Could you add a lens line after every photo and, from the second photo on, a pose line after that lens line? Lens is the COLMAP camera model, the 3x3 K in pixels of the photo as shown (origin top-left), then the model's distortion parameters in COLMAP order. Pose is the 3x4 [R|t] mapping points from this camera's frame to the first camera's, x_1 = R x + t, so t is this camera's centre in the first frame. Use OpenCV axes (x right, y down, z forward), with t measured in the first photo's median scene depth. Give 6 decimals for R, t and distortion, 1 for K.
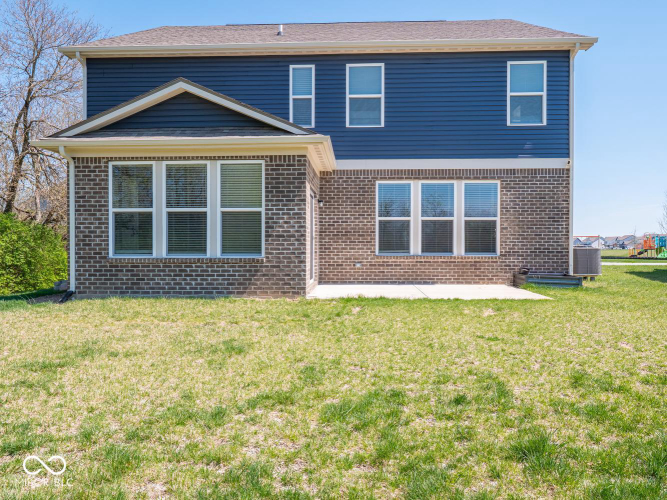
lens RADIAL K [[519.9, 0, 333.5], [0, 519.9, 250.0], [0, 0, 1]] dist [-0.002039, -0.006246]
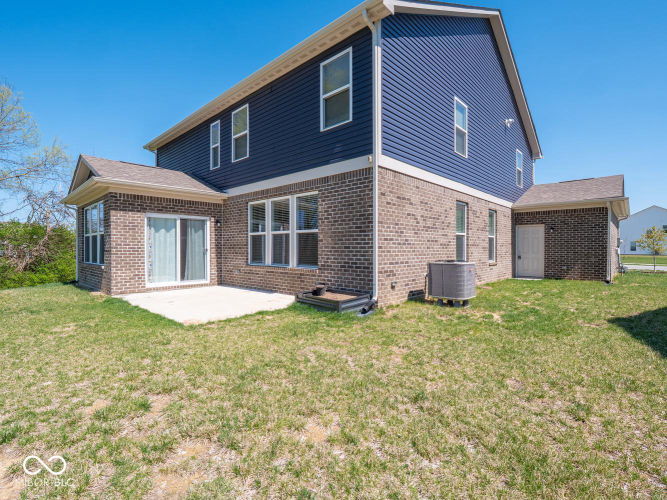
lens RADIAL K [[329.7, 0, 333.5], [0, 329.7, 250.0], [0, 0, 1]] dist [-0.000227, -0.000857]
pose [[0.756924, 0.002182, -0.653499, 0.739809], [-0.003886, 0.999992, -0.001161, -0.023670], [0.653491, 0.003418, 0.756926, 0.559153]]
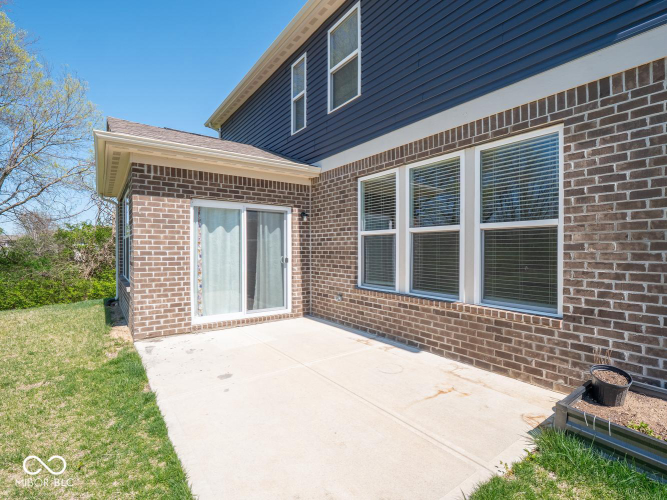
lens RADIAL K [[329.7, 0, 333.5], [0, 329.7, 250.0], [0, 0, 1]] dist [-0.000227, -0.000857]
pose [[0.619808, 0.000452, -0.784753, 0.407953], [-0.004855, 0.999983, -0.003259, -0.037689], [0.784738, 0.005830, 0.619800, 0.715247]]
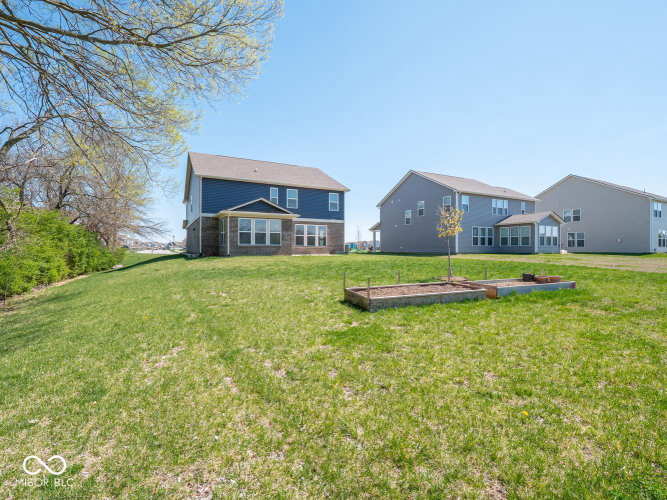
lens RADIAL K [[329.7, 0, 333.5], [0, 329.7, 250.0], [0, 0, 1]] dist [-0.000227, -0.000857]
pose [[0.864451, 0.001717, 0.502715, -0.785926], [0.001148, 0.999985, -0.005390, 0.047842], [-0.502716, 0.005236, 0.864436, -0.988471]]
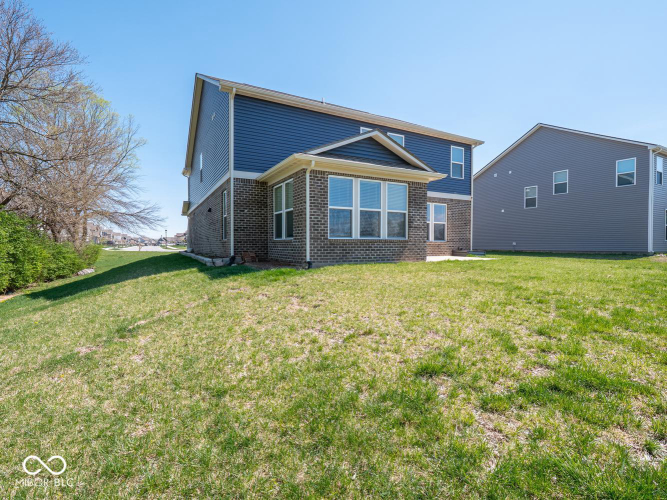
lens RADIAL K [[329.7, 0, 333.5], [0, 329.7, 250.0], [0, 0, 1]] dist [-0.000227, -0.000857]
pose [[0.853523, -0.007113, 0.521007, -0.721854], [0.003068, 0.999958, 0.008627, 0.031067], [-0.521047, -0.005765, 0.853509, 0.140225]]
